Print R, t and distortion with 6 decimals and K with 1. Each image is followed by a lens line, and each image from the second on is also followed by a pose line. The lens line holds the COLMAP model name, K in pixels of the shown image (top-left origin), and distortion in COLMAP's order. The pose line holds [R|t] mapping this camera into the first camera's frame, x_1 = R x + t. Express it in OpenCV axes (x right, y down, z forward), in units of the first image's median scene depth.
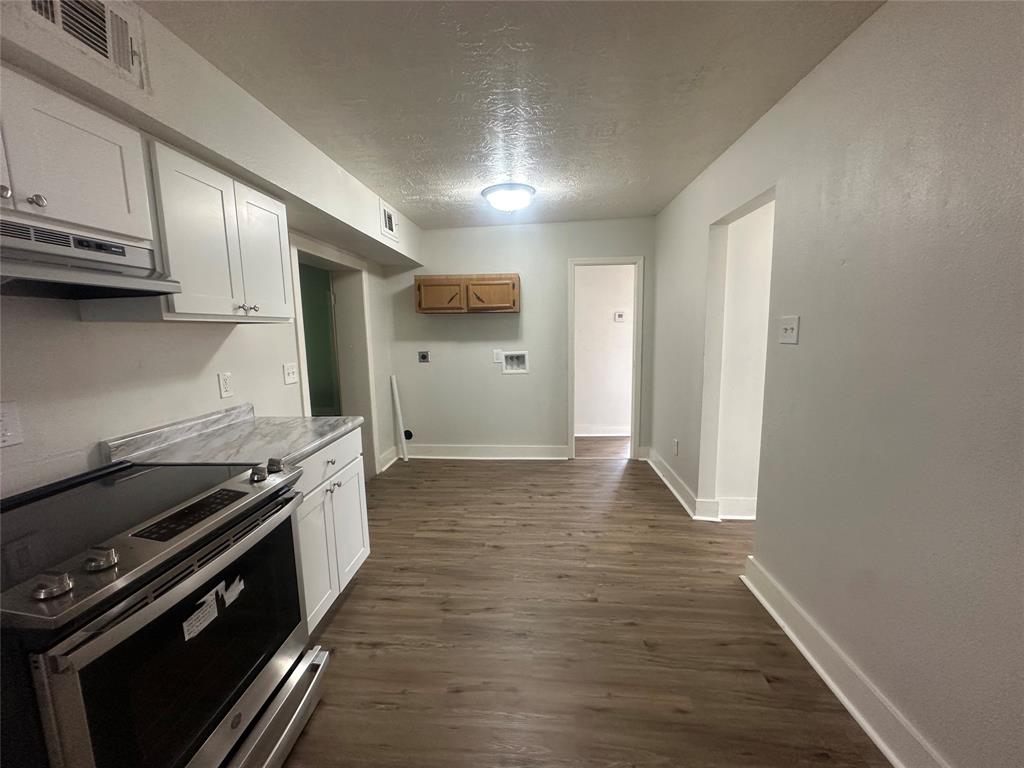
lens RADIAL K [[415.6, 0, 508.4], [0, 415.6, 386.0], [0, 0, 1]] dist [0.000107, -0.000125]
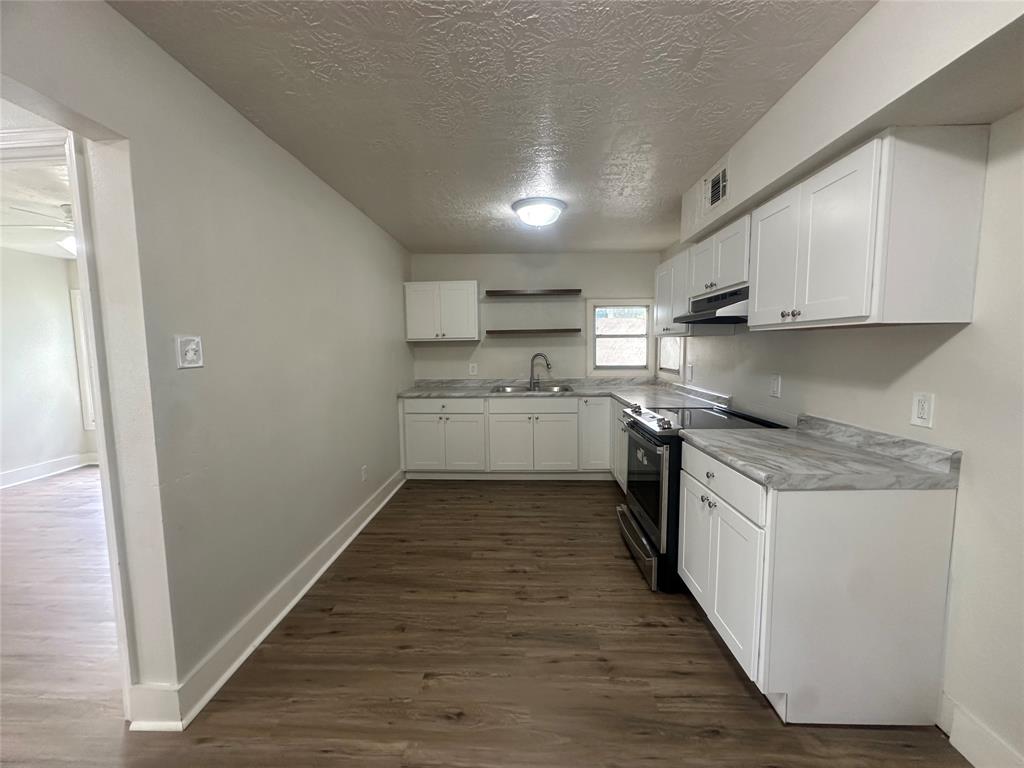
lens RADIAL K [[415.6, 0, 509.3], [0, 415.6, 385.0], [0, 0, 1]] dist [0.000107, -0.000125]
pose [[-0.999281, 0.027129, -0.026488, 0.057774], [0.020473, 0.974070, 0.225317, -0.239568], [0.031914, 0.224613, -0.973925, 1.817580]]
